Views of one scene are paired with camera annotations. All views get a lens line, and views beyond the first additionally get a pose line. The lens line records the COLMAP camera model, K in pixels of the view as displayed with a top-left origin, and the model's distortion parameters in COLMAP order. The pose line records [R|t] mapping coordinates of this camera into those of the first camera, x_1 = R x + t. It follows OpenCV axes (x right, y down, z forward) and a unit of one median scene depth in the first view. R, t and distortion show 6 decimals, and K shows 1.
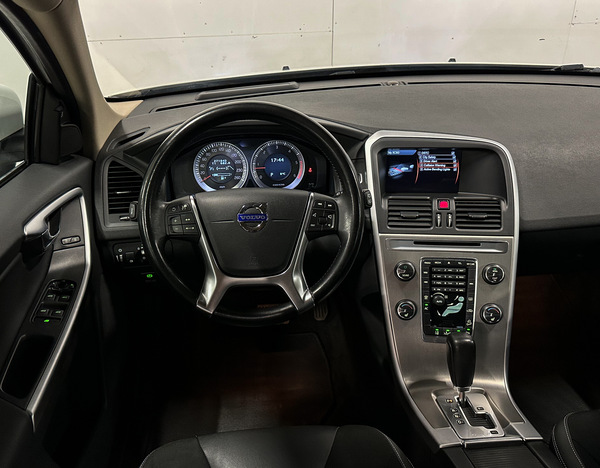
lens RADIAL K [[556.5, 0, 270.9], [0, 556.5, 242.0], [0, 0, 1]] dist [0.032944, 0.000000]
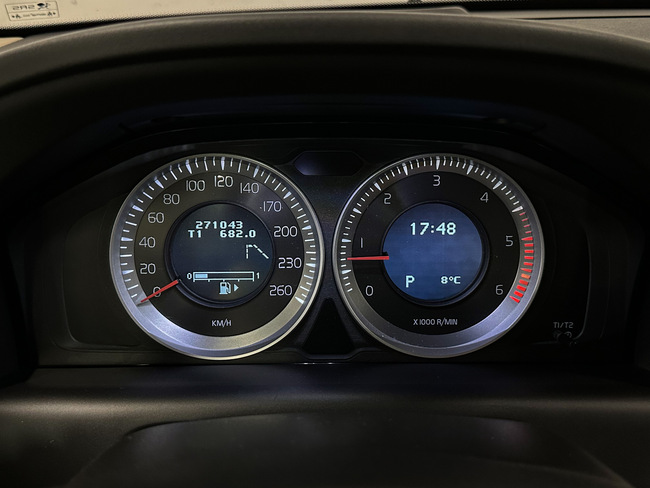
lens RADIAL K [[662.5, 0, 330.8], [0, 662.5, 248.6], [0, 0, 1]] dist [0.178078, 0.000000]
pose [[0.999288, 0.037721, 0.000831, -0.038232], [-0.037556, 0.996543, -0.074100, -0.114881], [-0.003623, 0.074016, 0.997250, 0.695043]]
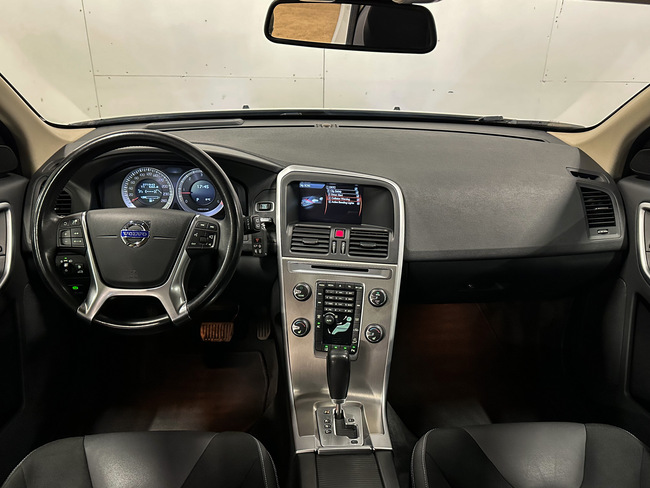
lens RADIAL K [[526.5, 0, 321.9], [0, 526.5, 244.5], [0, 0, 1]] dist [0.107116, -0.016402]
pose [[0.998739, 0.046862, 0.018036, 0.238373], [-0.045767, 0.997326, -0.056969, 0.015315], [-0.020658, 0.056072, 0.998213, -0.043978]]
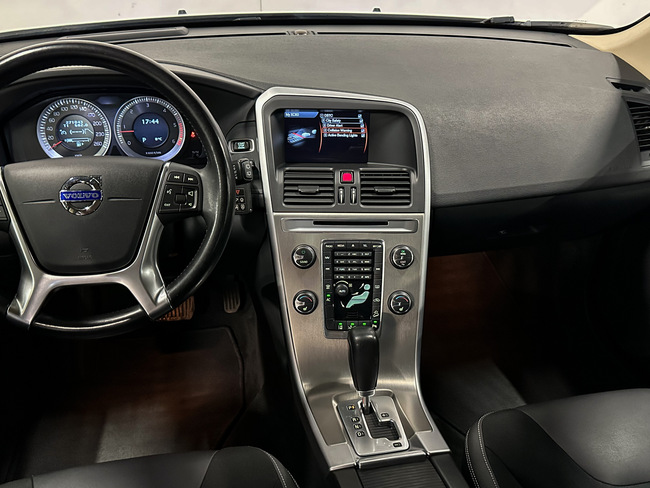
lens RADIAL K [[594.1, 0, 320.1], [0, 594.1, 239.6], [0, 0, 1]] dist [0.053477, 0.000000]
pose [[0.988576, -0.024828, 0.148661, 0.123896], [0.018758, 0.998938, 0.042093, -0.009673], [-0.149548, -0.038823, 0.987992, 0.104627]]
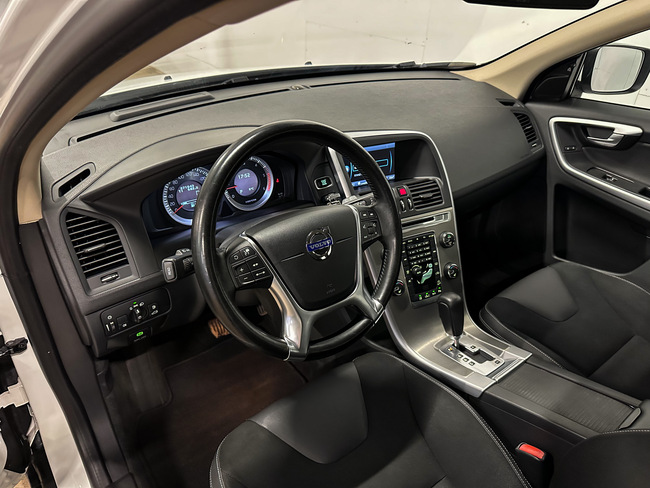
lens RADIAL K [[458.6, 0, 322.2], [0, 458.6, 247.7], [0, 0, 1]] dist [0.091906, -0.012855]
pose [[0.829524, -0.242881, 0.502890, -0.317698], [0.207820, 0.970056, 0.125706, -0.100782], [-0.518363, 0.000234, 0.855160, 0.243940]]
